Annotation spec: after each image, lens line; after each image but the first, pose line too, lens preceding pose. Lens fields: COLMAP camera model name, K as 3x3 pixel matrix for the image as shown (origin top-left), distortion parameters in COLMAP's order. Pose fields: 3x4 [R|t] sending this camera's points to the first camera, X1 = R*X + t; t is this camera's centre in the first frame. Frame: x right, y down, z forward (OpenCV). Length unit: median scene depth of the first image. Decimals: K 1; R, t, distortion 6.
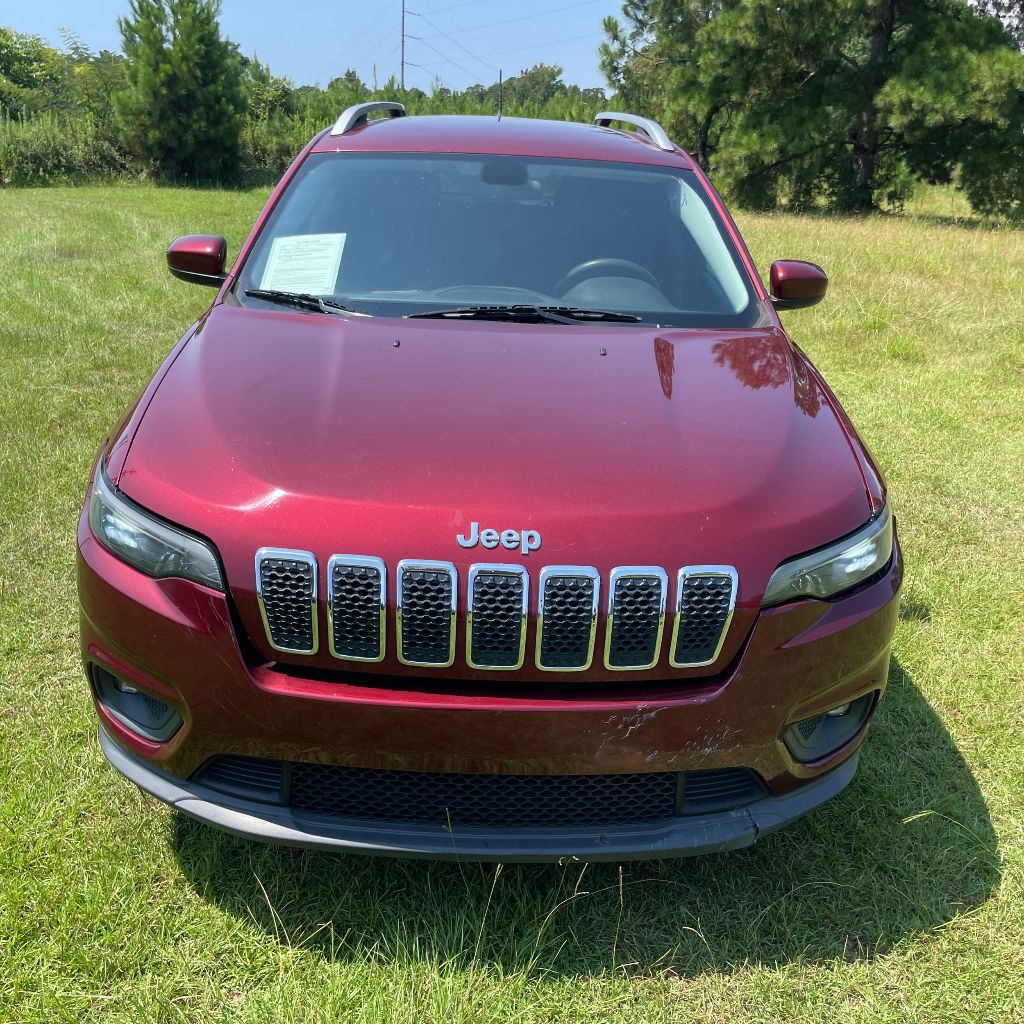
lens RADIAL K [[1086.3, 0, 506.2], [0, 1086.3, 462.4], [0, 0, 1]] dist [0.126004, -0.172325]
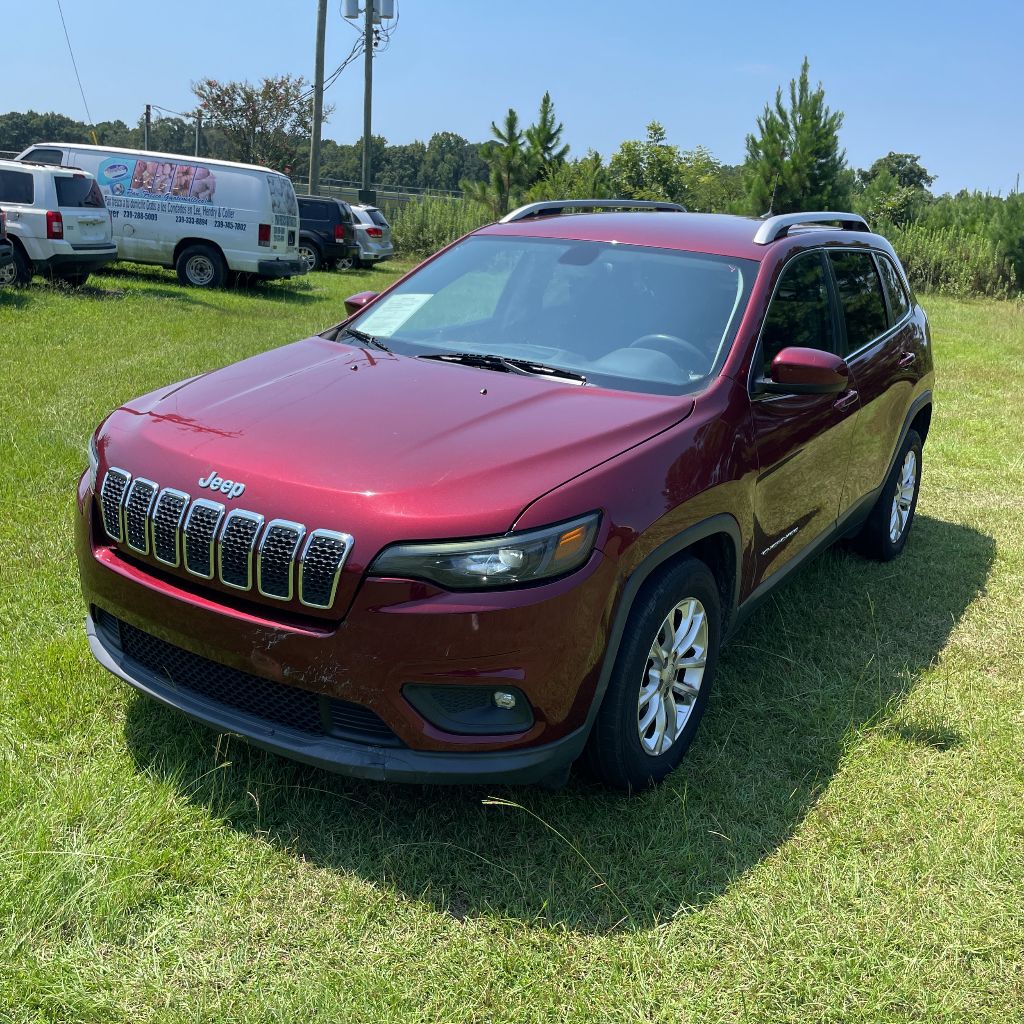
lens RADIAL K [[1086.3, 0, 506.2], [0, 1086.3, 462.4], [0, 0, 1]] dist [0.126004, -0.172325]
pose [[0.827998, 0.146183, -0.541341, 0.105983], [-0.195436, 0.980118, -0.034256, 0.001806], [0.525571, 0.134161, 0.840105, 0.000214]]
